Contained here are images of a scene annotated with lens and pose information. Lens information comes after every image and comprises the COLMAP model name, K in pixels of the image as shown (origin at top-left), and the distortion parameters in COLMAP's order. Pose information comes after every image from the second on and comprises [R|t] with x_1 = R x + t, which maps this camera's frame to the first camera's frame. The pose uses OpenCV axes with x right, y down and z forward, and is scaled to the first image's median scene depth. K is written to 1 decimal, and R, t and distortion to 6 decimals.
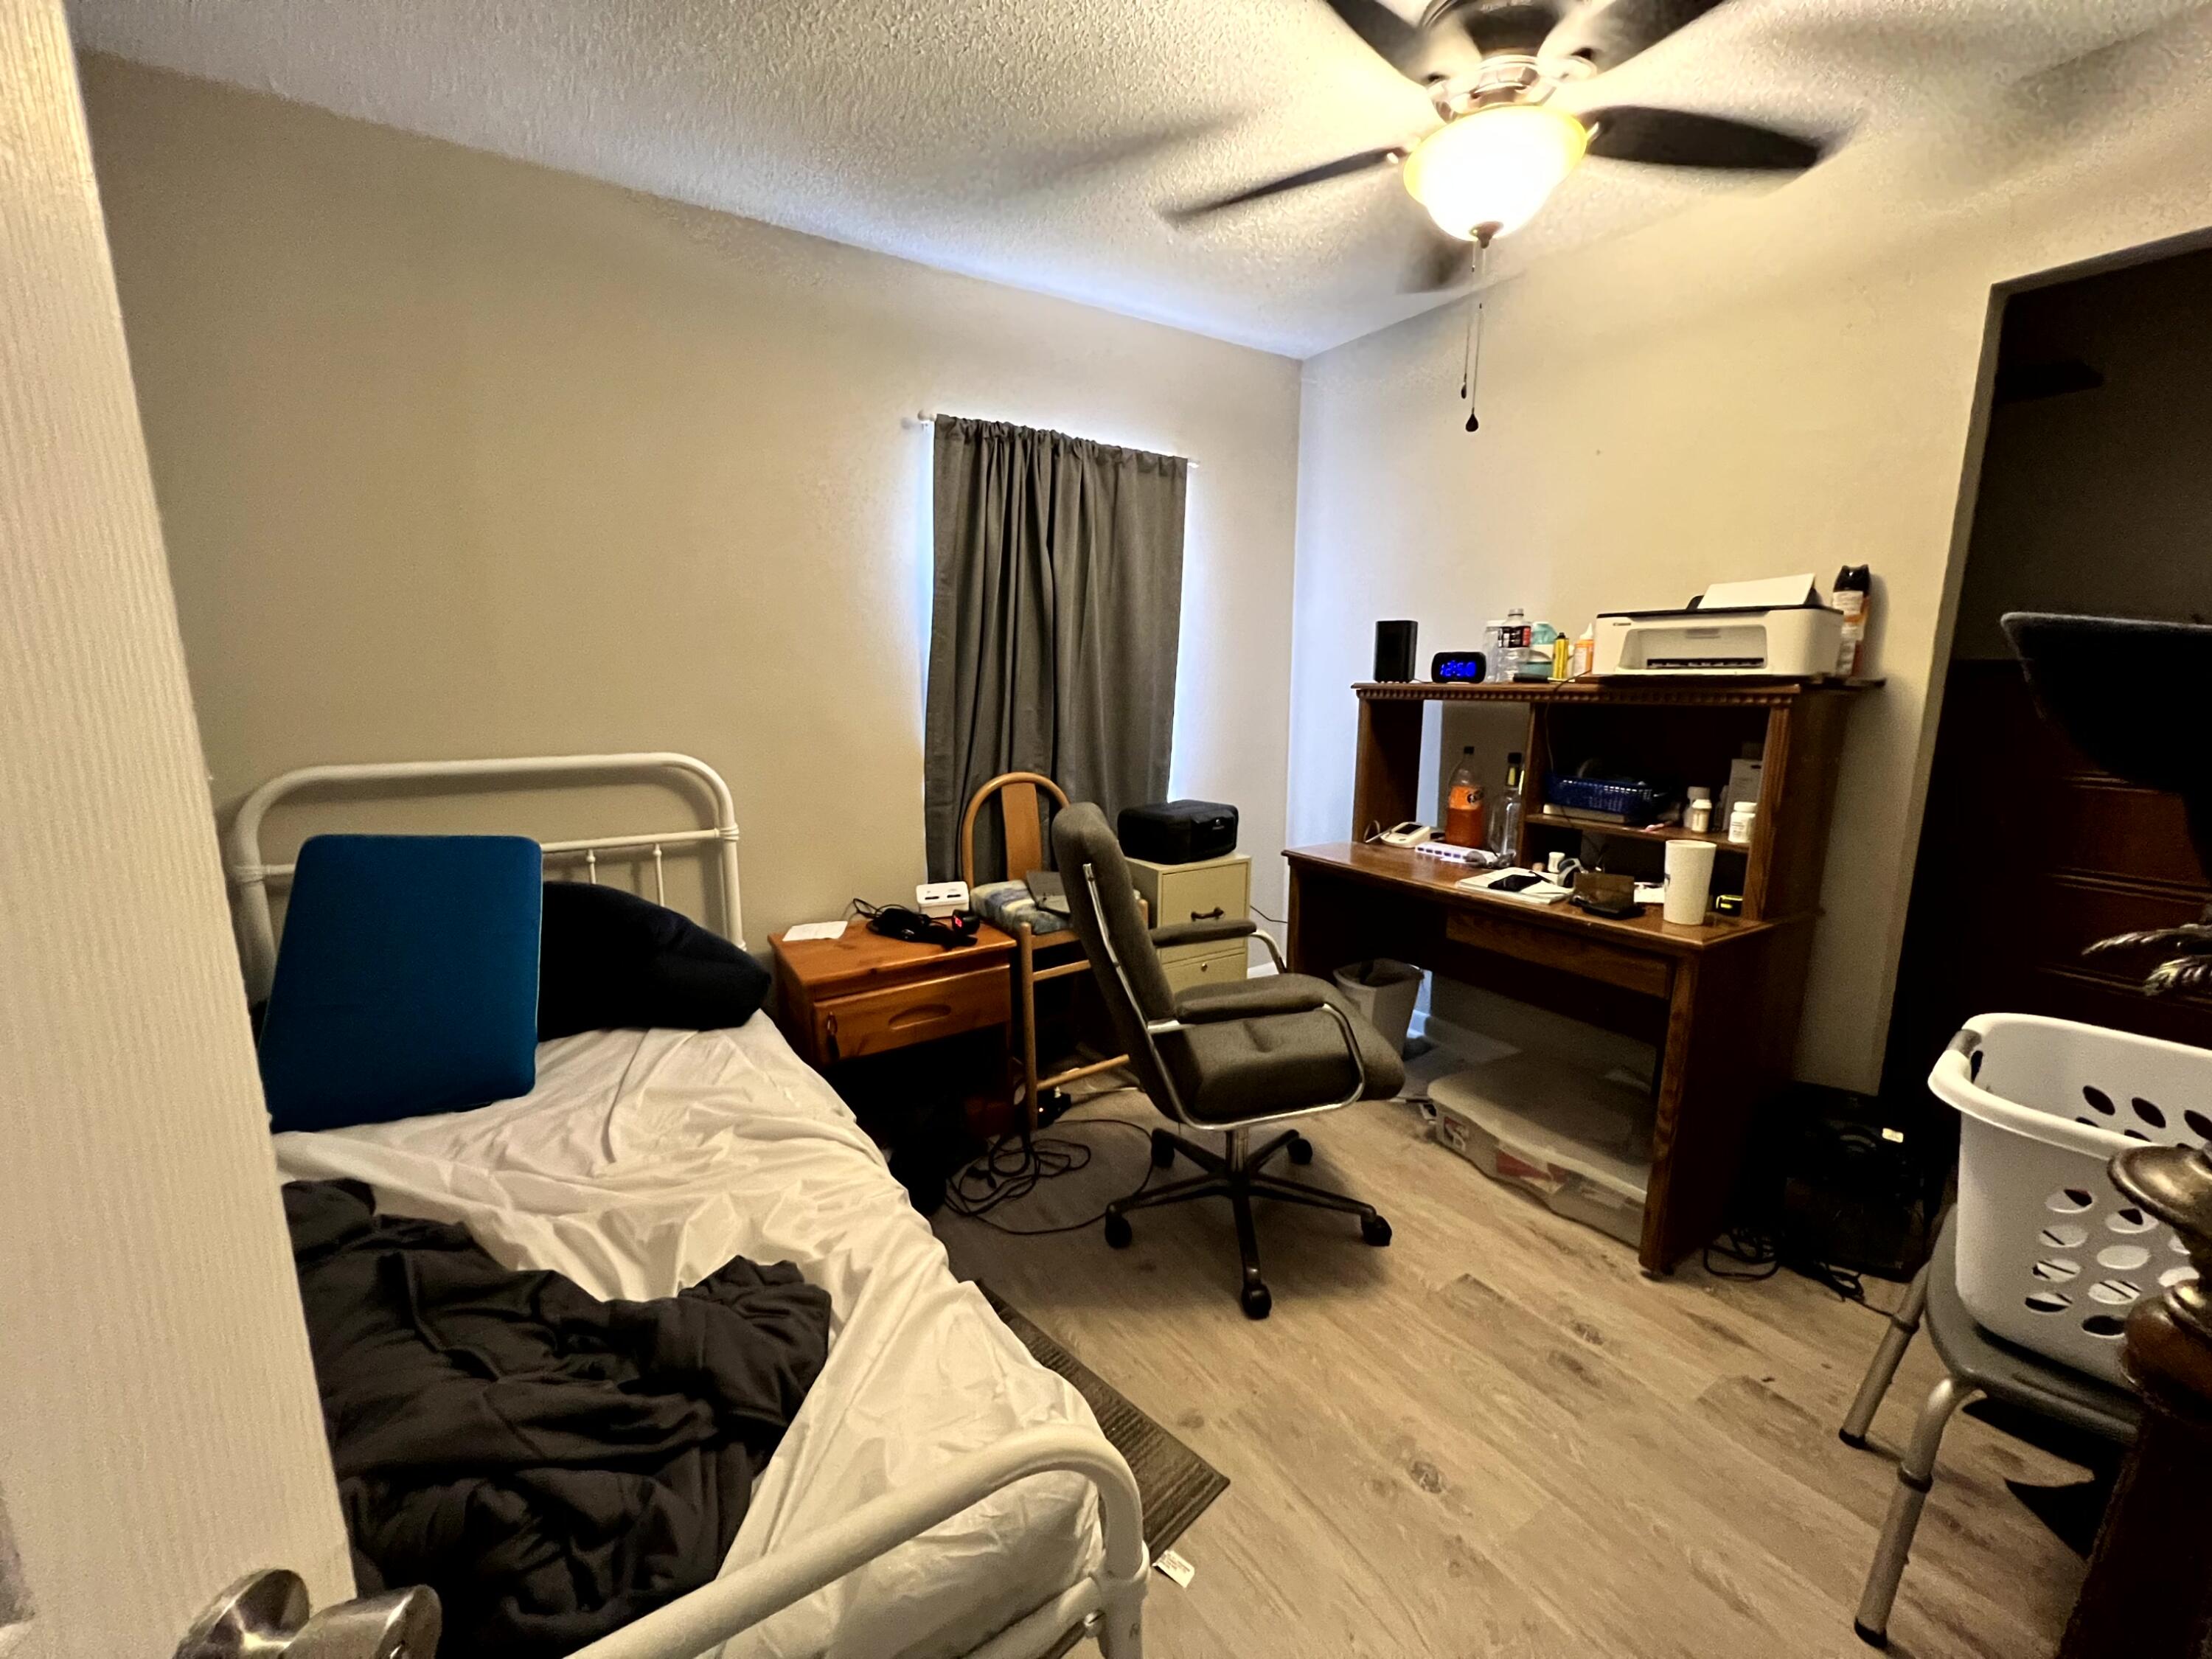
lens RADIAL K [[886.2, 0, 1107.0], [0, 886.2, 836.4], [0, 0, 1]] dist [0.000768, 0.000276]
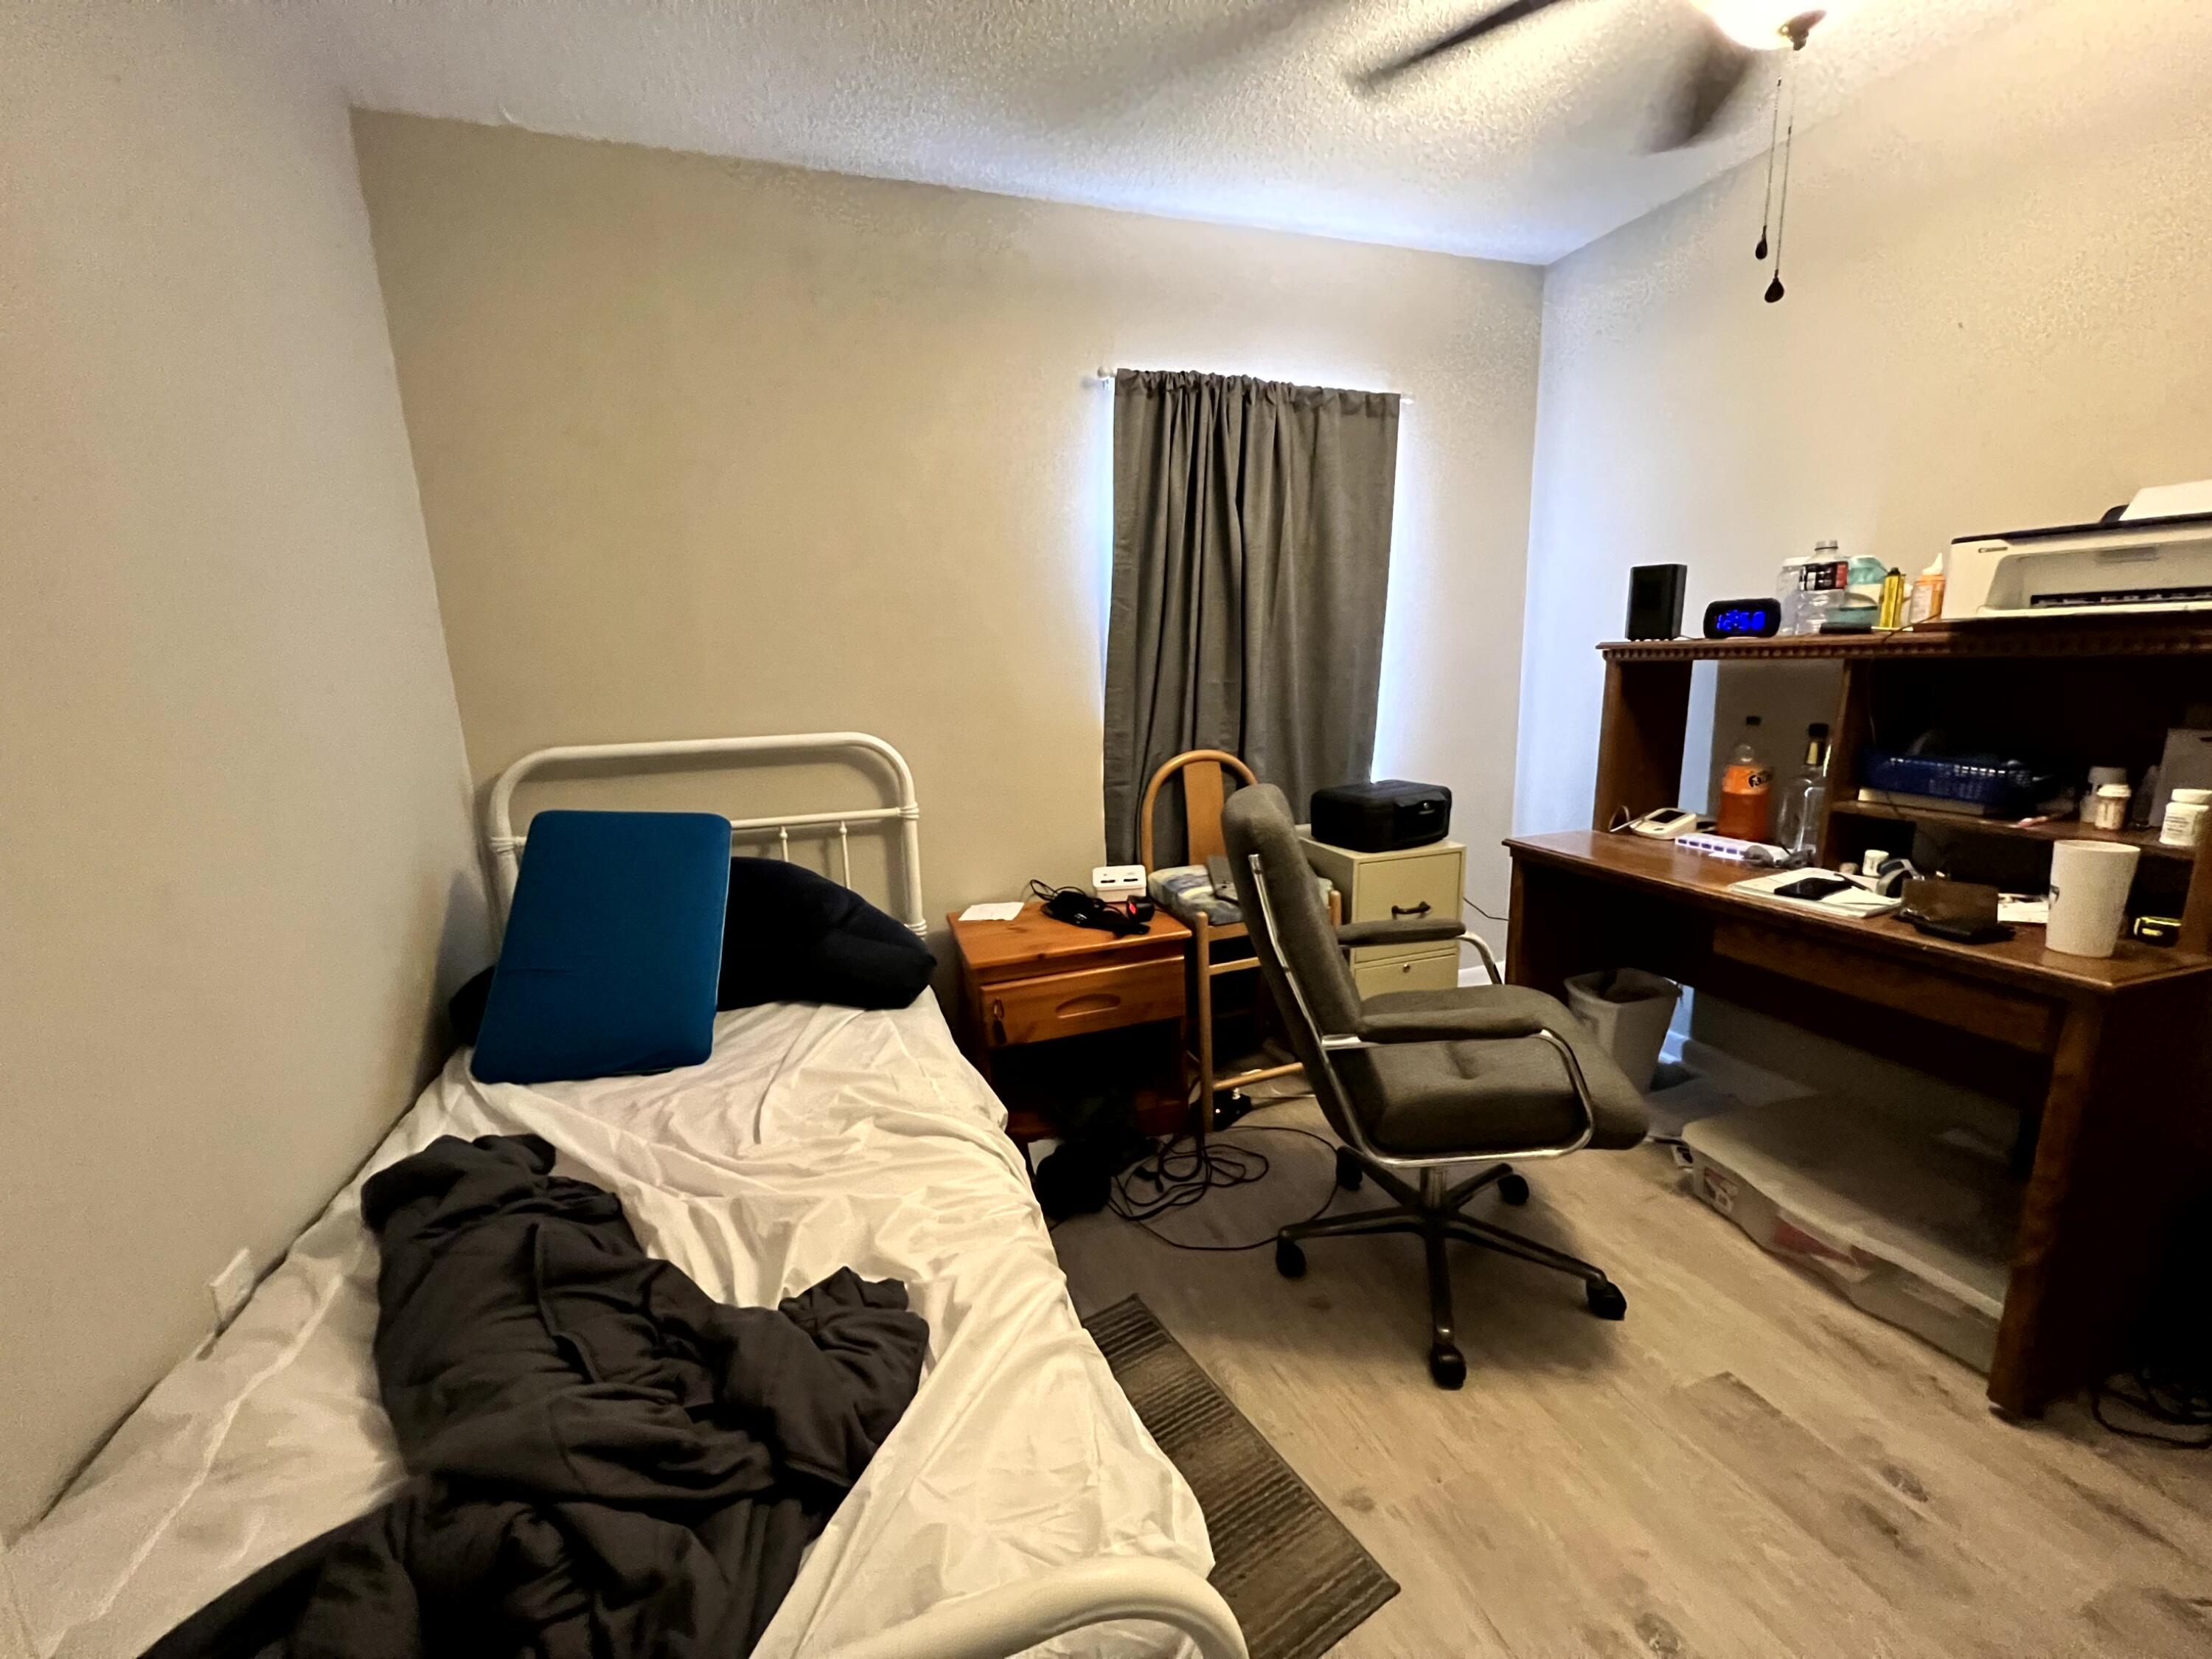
lens RADIAL K [[886.2, 0, 1108.7], [0, 886.2, 836.2], [0, 0, 1]] dist [0.000768, 0.000276]
pose [[0.971301, 0.019877, -0.237022, 0.042862], [-0.013862, 0.999539, 0.027015, -0.008107], [0.237449, -0.022954, 0.971129, 0.099464]]
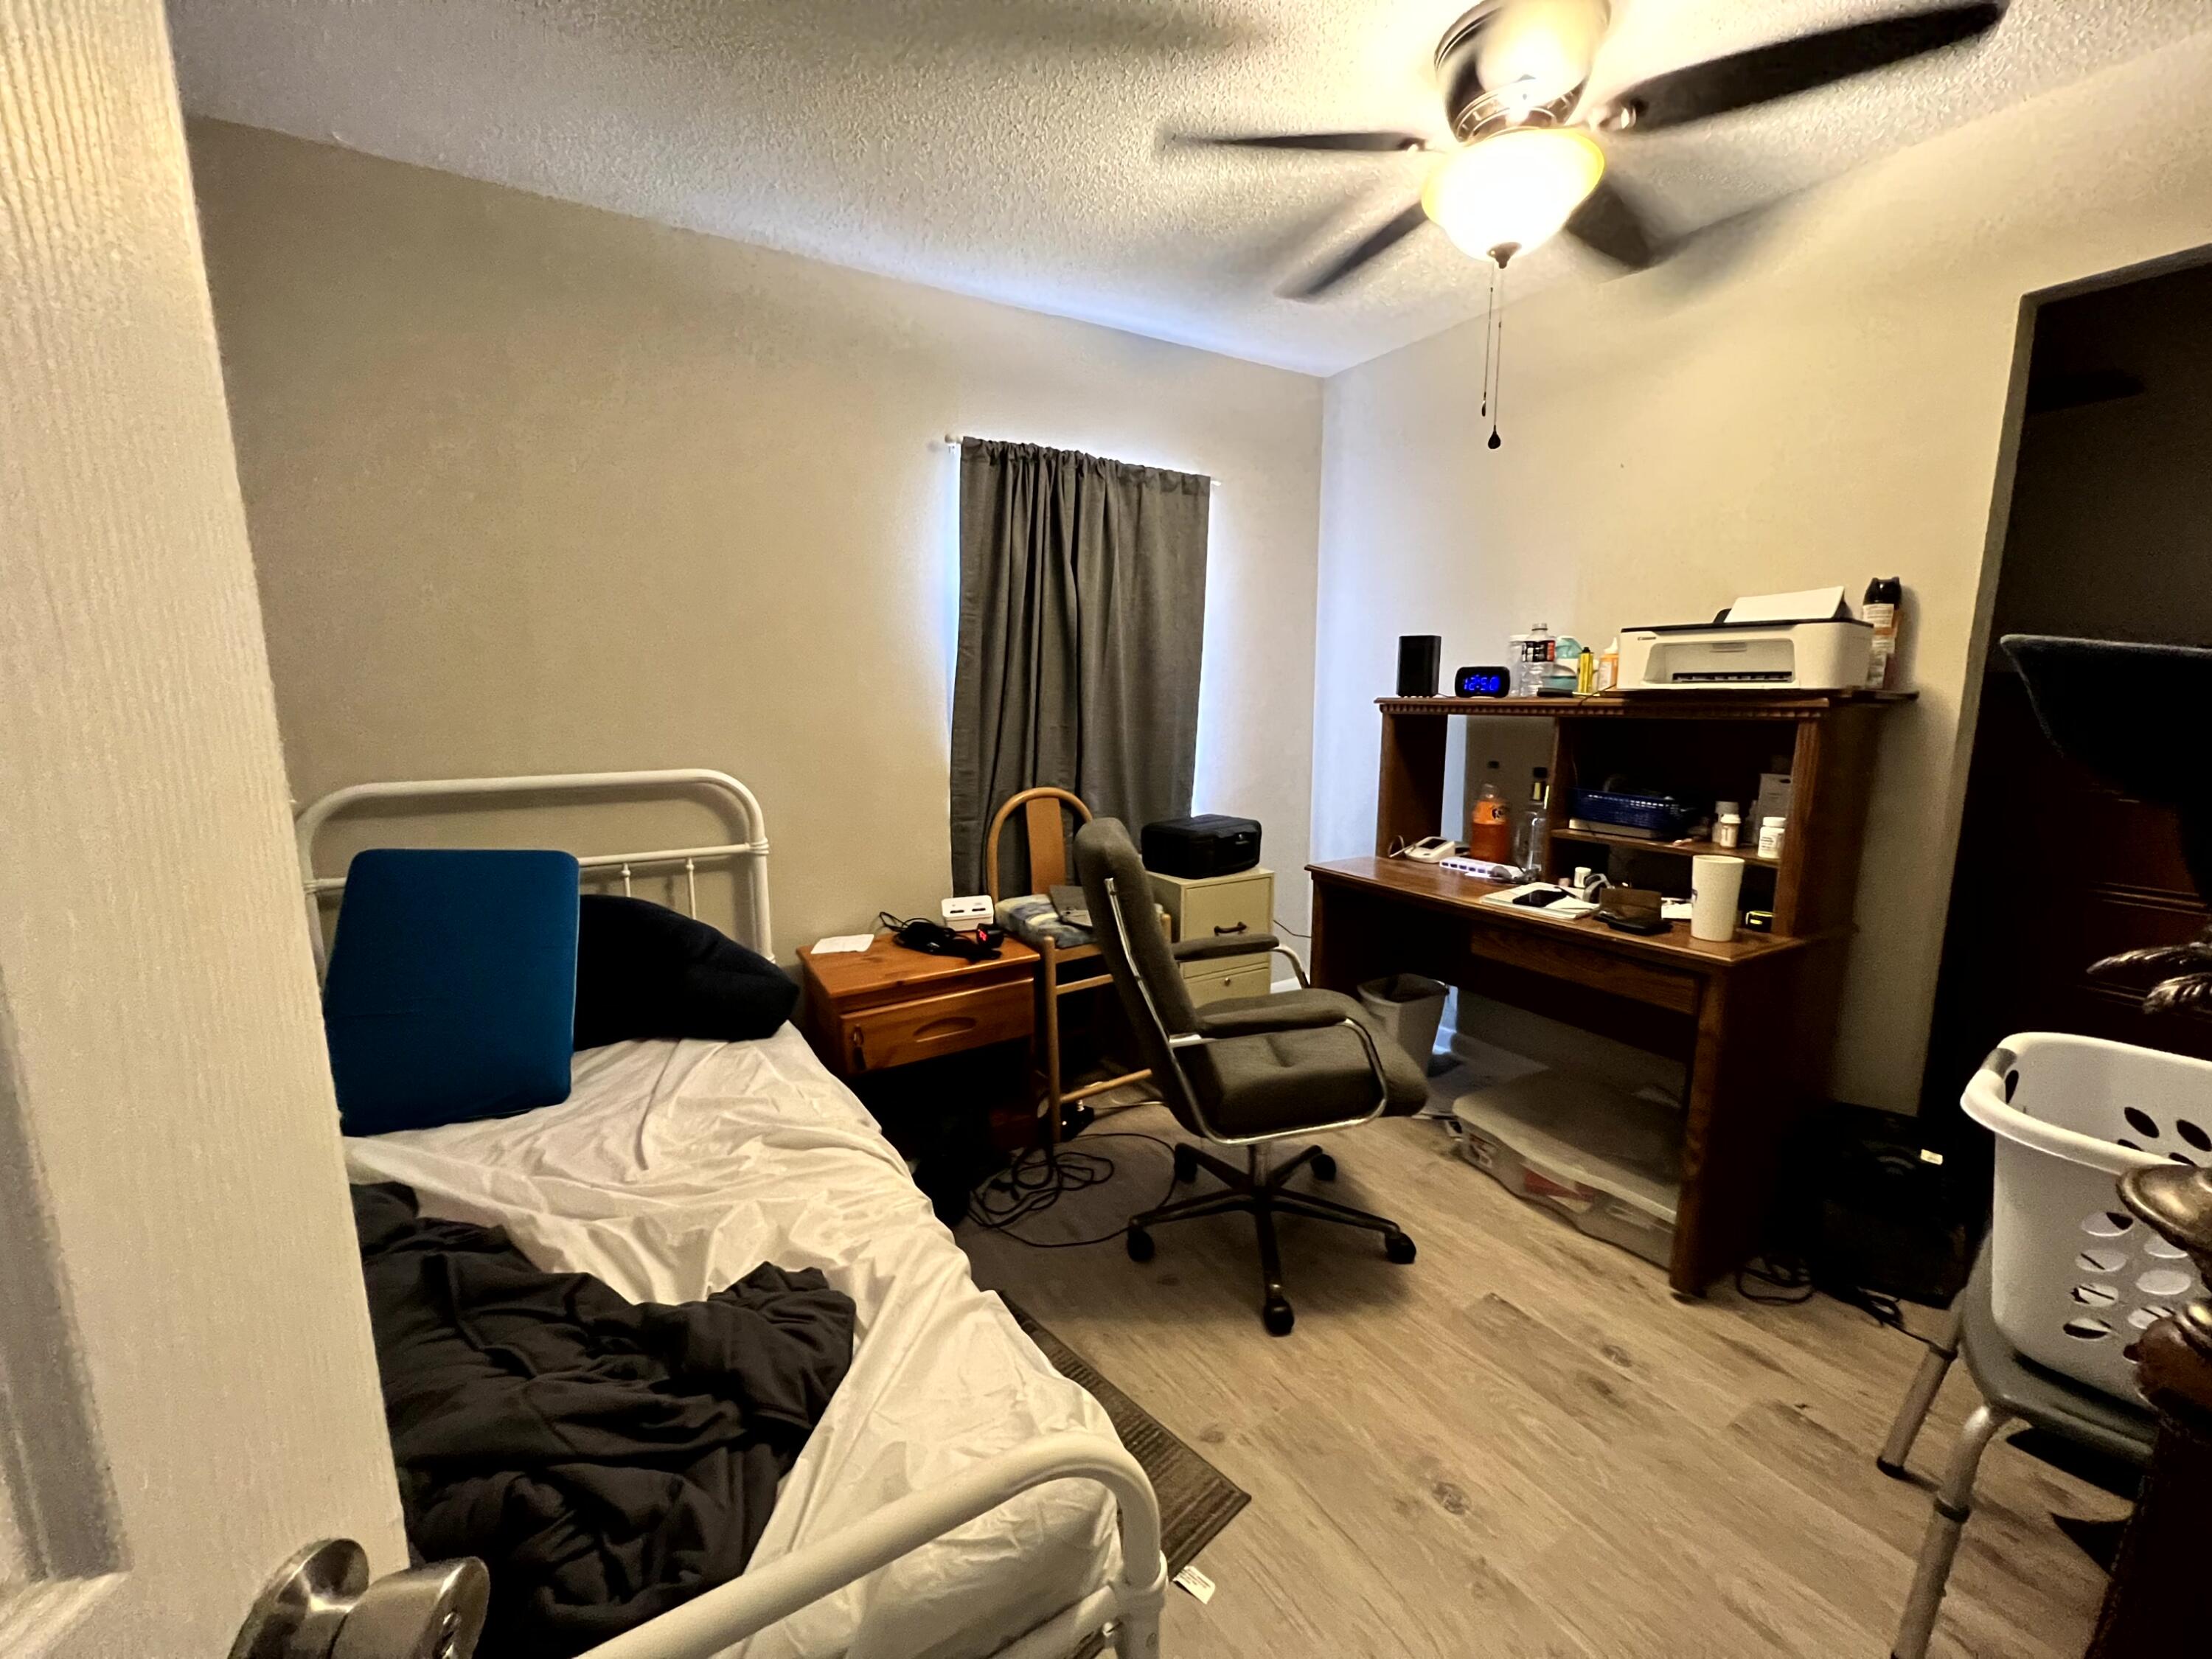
lens RADIAL K [[886.2, 0, 1106.8], [0, 886.2, 836.8], [0, 0, 1]] dist [0.000768, 0.000276]
pose [[0.999577, 0.000512, -0.029064, 0.003897], [-0.000950, 0.999886, -0.015046, -0.001034], [0.029053, 0.015068, 0.999464, -0.010504]]
